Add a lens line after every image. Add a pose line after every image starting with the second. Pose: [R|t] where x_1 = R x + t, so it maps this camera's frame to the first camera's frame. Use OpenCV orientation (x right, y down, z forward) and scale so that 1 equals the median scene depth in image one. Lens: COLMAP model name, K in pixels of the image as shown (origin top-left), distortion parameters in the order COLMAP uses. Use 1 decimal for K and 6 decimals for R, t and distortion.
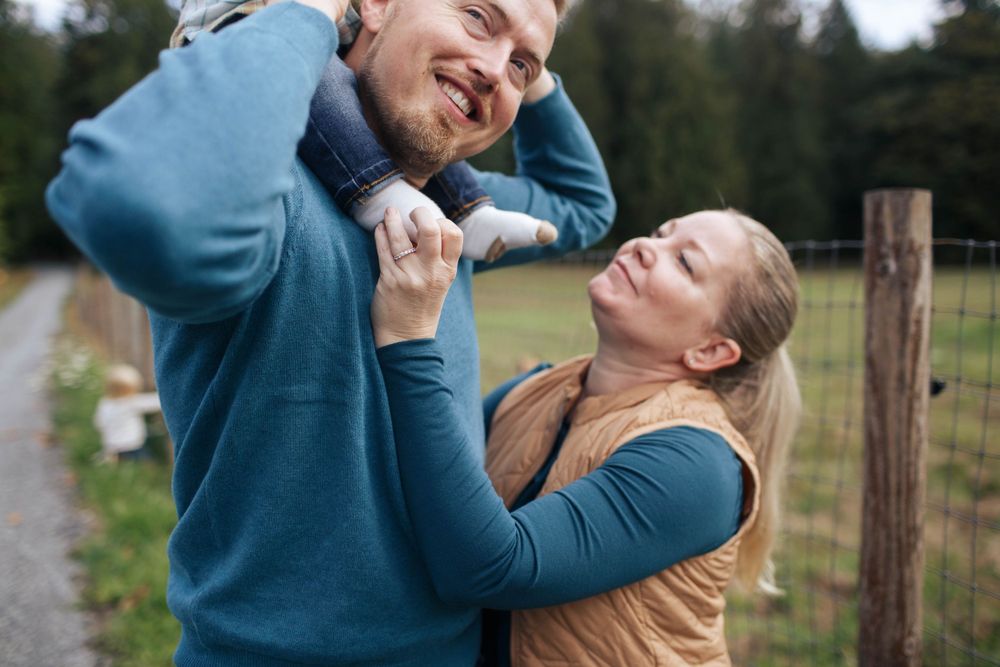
lens RADIAL K [[932.3, 0, 500.0], [0, 932.3, 336.6], [0, 0, 1]] dist [-0.002126, 0.000000]
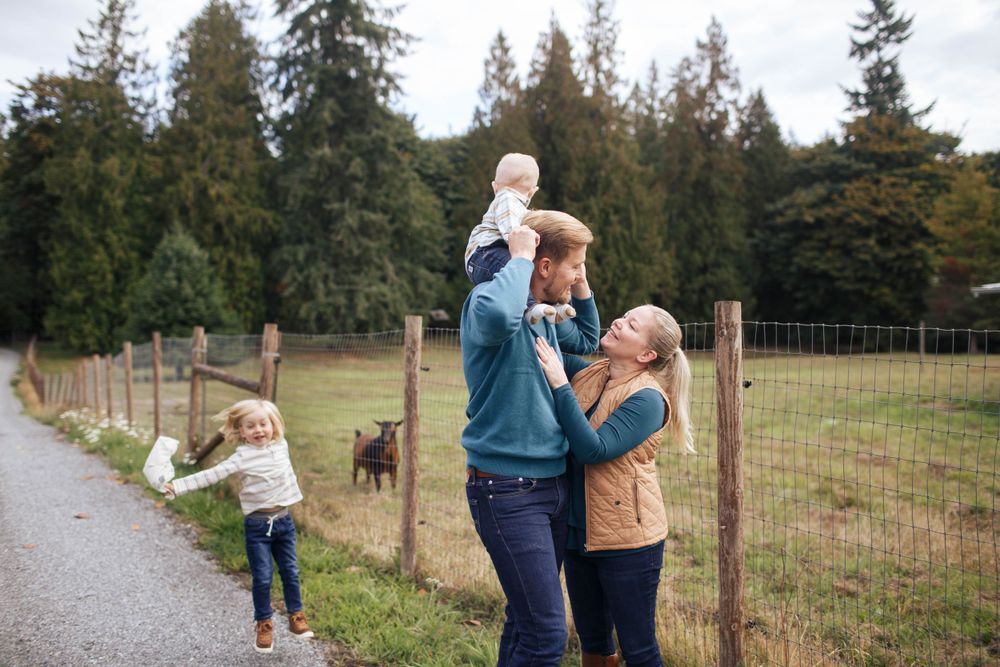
lens RADIAL K [[932.3, 0, 499.4], [0, 932.3, 331.2], [0, 0, 1]] dist [-0.002126, 0.000000]
pose [[0.997647, 0.004434, 0.068421, -0.329083], [0.002065, 0.995511, -0.094620, 0.148681], [-0.068533, 0.094539, 0.993159, -1.354204]]
